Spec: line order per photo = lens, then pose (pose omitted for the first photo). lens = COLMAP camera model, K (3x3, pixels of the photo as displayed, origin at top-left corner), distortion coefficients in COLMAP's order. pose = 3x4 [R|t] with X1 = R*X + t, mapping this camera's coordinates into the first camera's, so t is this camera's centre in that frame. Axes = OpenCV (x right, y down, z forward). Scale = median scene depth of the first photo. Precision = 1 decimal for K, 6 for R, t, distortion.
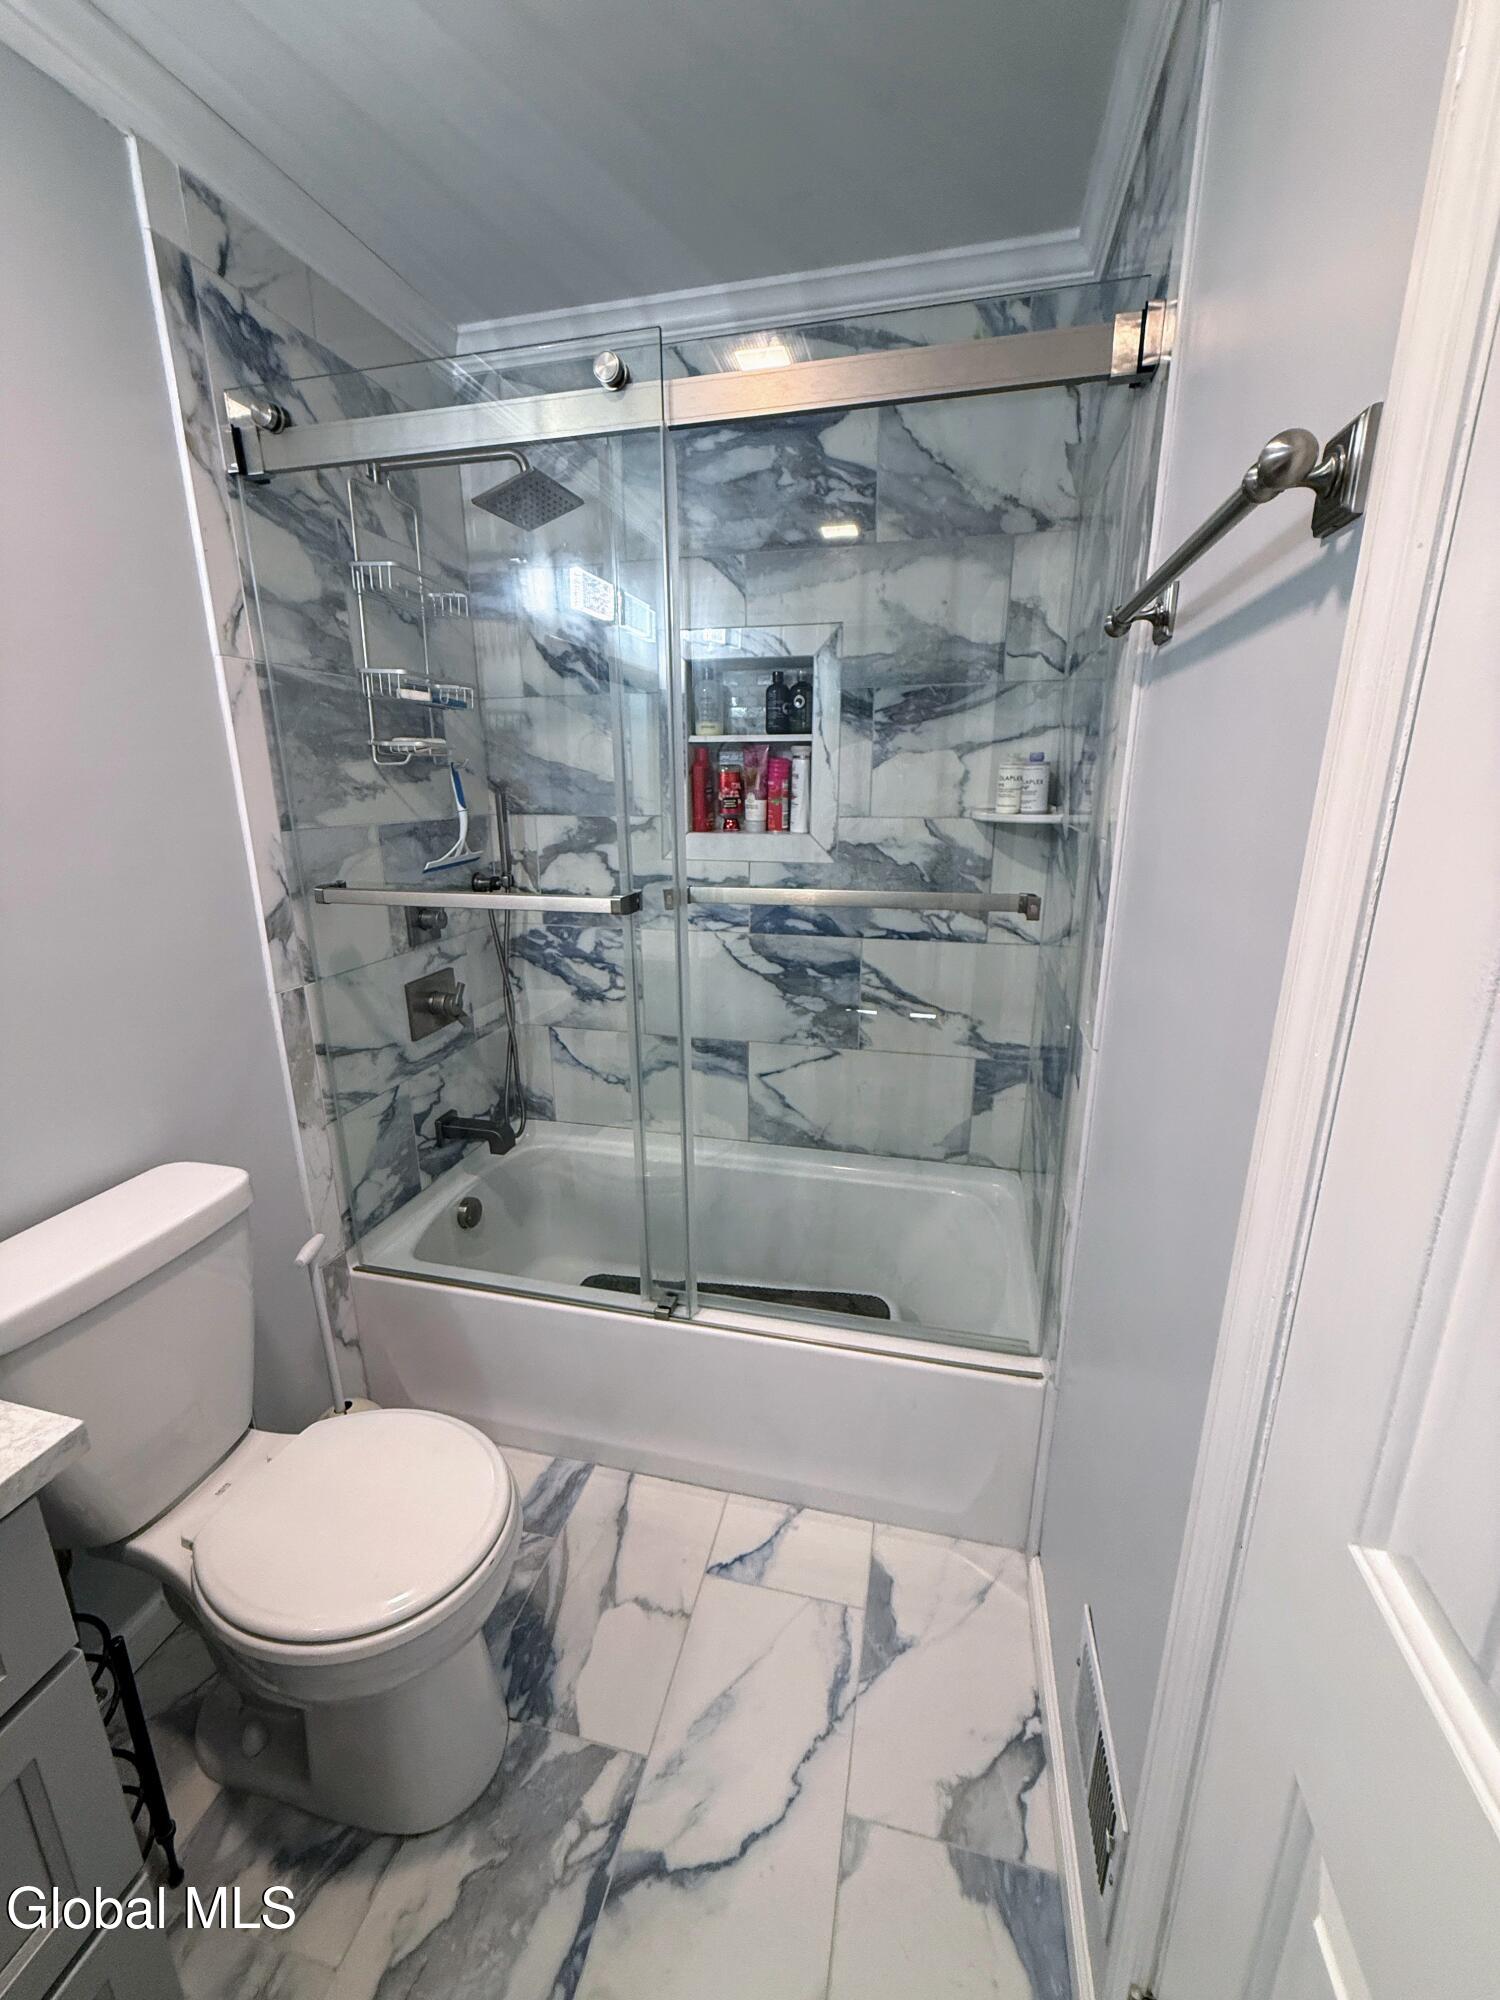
lens RADIAL K [[797.1, 0, 759.7], [0, 797.1, 994.4], [0, 0, 1]] dist [0.000796, -0.000093]
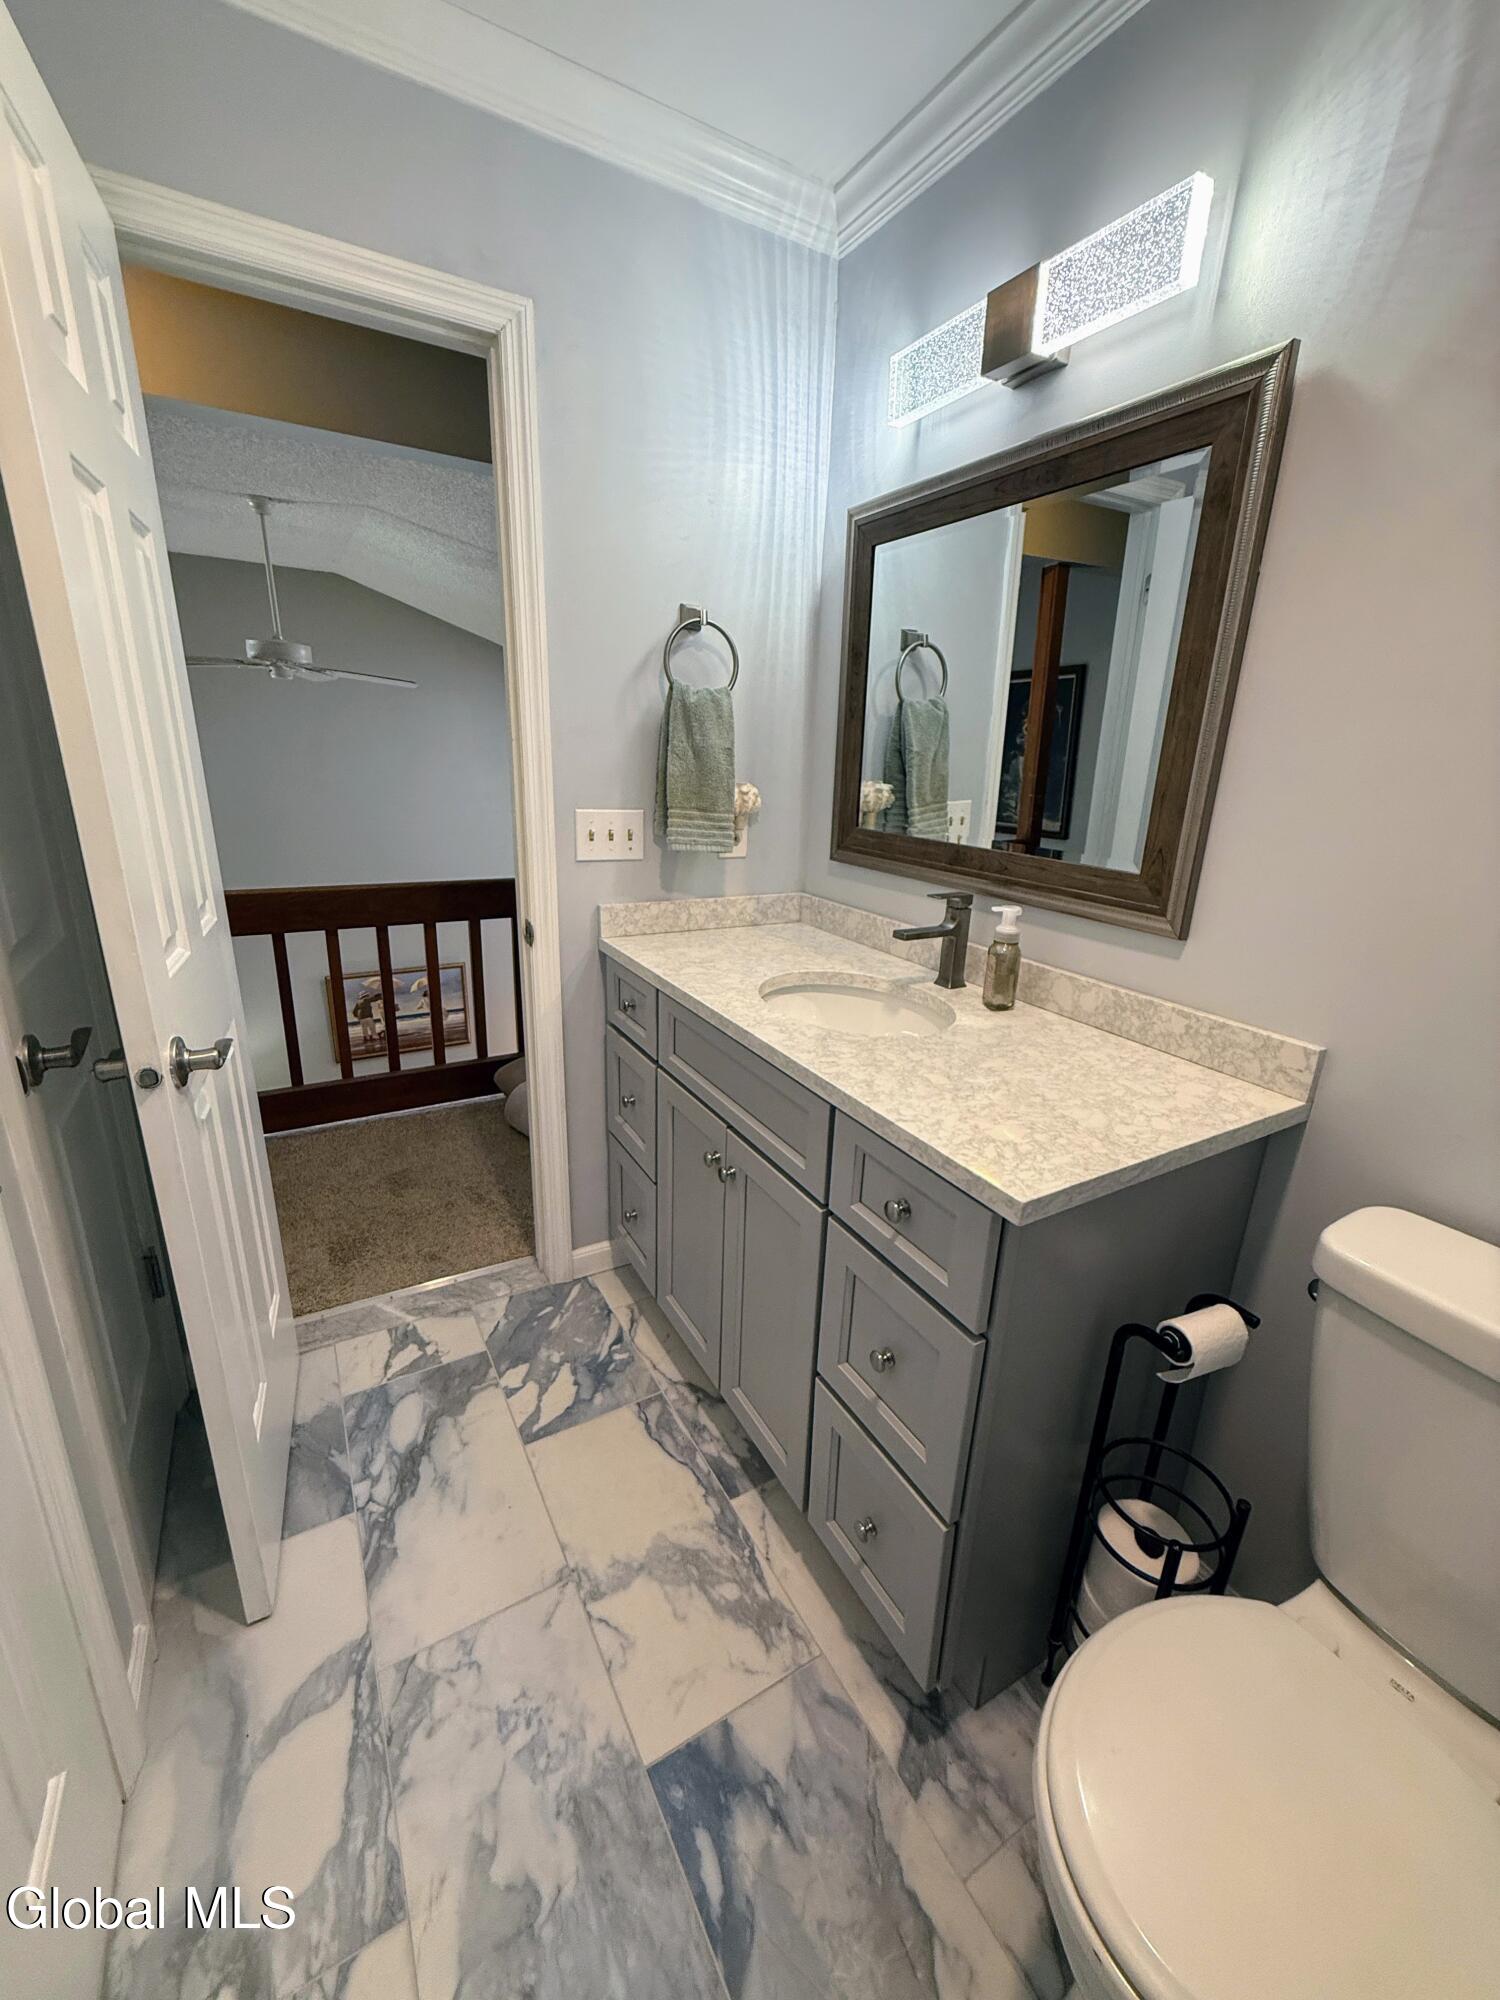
lens RADIAL K [[797.1, 0, 747.7], [0, 797.1, 994.2], [0, 0, 1]] dist [0.000796, -0.000093]
pose [[-0.727396, 0.175655, -0.663355, 0.083282], [-0.214014, 0.860398, 0.462507, -0.086673], [0.651991, 0.478394, -0.588258, 0.550801]]
